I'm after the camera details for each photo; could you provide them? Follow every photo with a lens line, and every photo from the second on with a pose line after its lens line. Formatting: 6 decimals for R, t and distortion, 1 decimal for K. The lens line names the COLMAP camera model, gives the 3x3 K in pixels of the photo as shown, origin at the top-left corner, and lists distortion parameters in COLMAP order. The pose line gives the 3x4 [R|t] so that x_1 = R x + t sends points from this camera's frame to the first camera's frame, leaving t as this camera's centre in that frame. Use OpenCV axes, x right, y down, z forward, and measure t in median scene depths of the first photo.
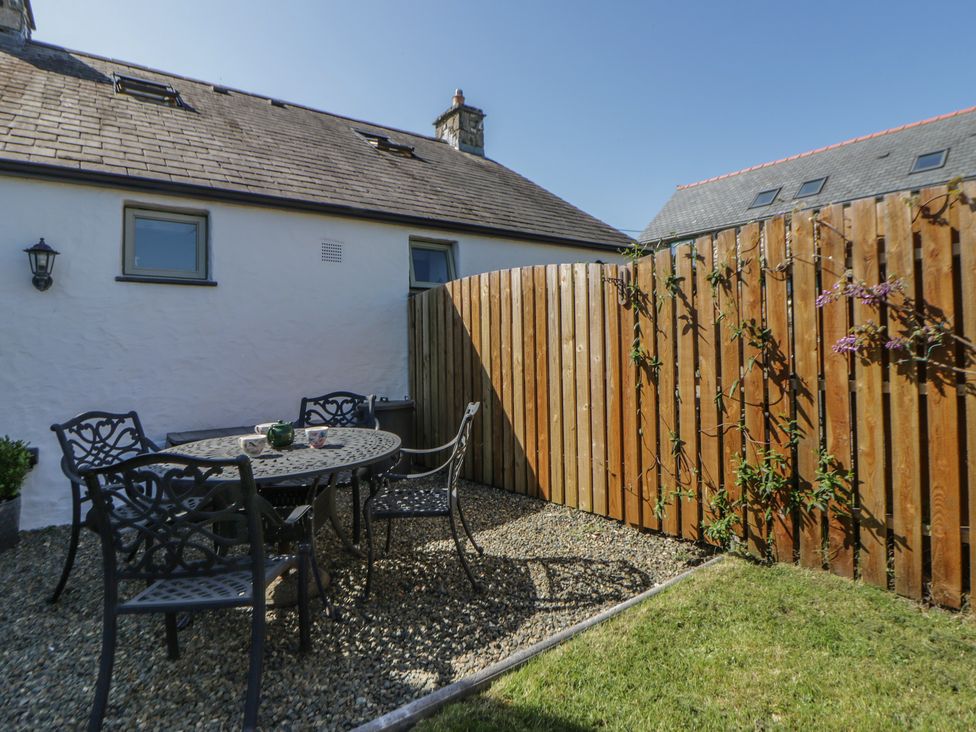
lens RADIAL K [[513.3, 0, 486.4], [0, 513.3, 343.5], [0, 0, 1]] dist [0.003157, -0.011298]
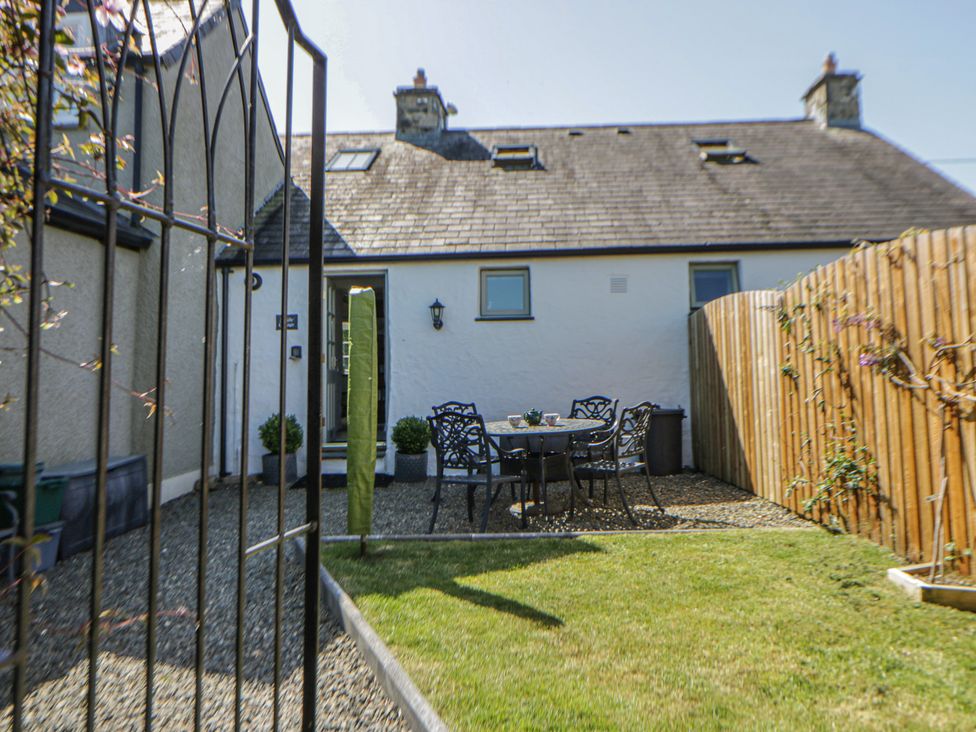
lens RADIAL K [[514.4, 0, 497.8], [0, 514.4, 361.2], [0, 0, 1]] dist [0.001985, -0.014430]
pose [[0.805151, -0.011109, -0.592966, 0.378700], [0.014628, 0.999892, 0.001130, -0.005046], [0.592889, -0.009583, 0.805227, -0.309521]]
